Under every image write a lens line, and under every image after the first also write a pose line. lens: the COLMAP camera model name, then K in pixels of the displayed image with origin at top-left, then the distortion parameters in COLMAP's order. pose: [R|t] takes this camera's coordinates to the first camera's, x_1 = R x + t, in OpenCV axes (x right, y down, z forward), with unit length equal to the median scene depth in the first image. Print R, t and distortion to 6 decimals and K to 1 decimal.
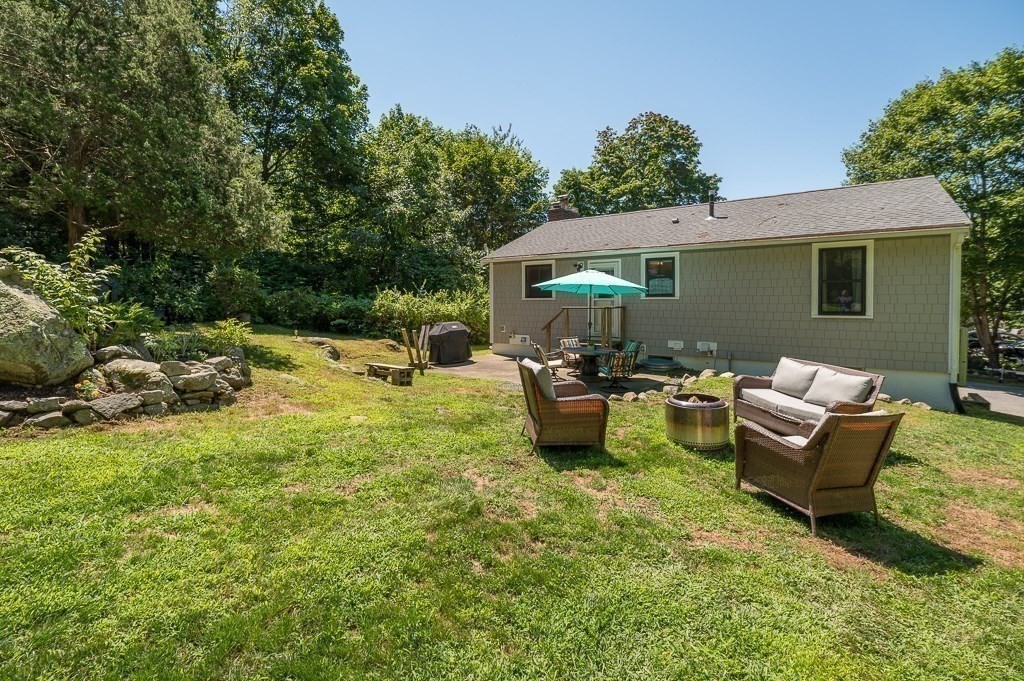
lens RADIAL K [[437.3, 0, 530.6], [0, 437.3, 311.2], [0, 0, 1]] dist [0.004389, -0.000955]
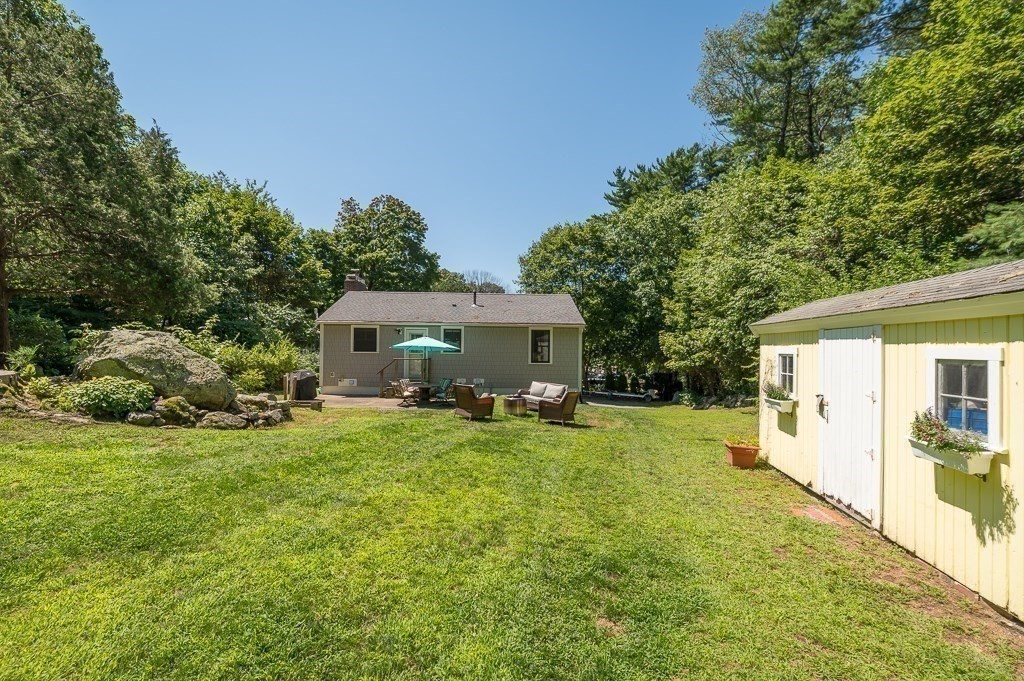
lens RADIAL K [[437.3, 0, 515.2], [0, 437.3, 342.5], [0, 0, 1]] dist [0.004389, -0.000955]
pose [[0.789530, 0.020667, 0.613364, -0.300281], [0.000765, 0.999399, -0.034660, -0.007049], [-0.613712, 0.027834, 0.789039, -0.255294]]
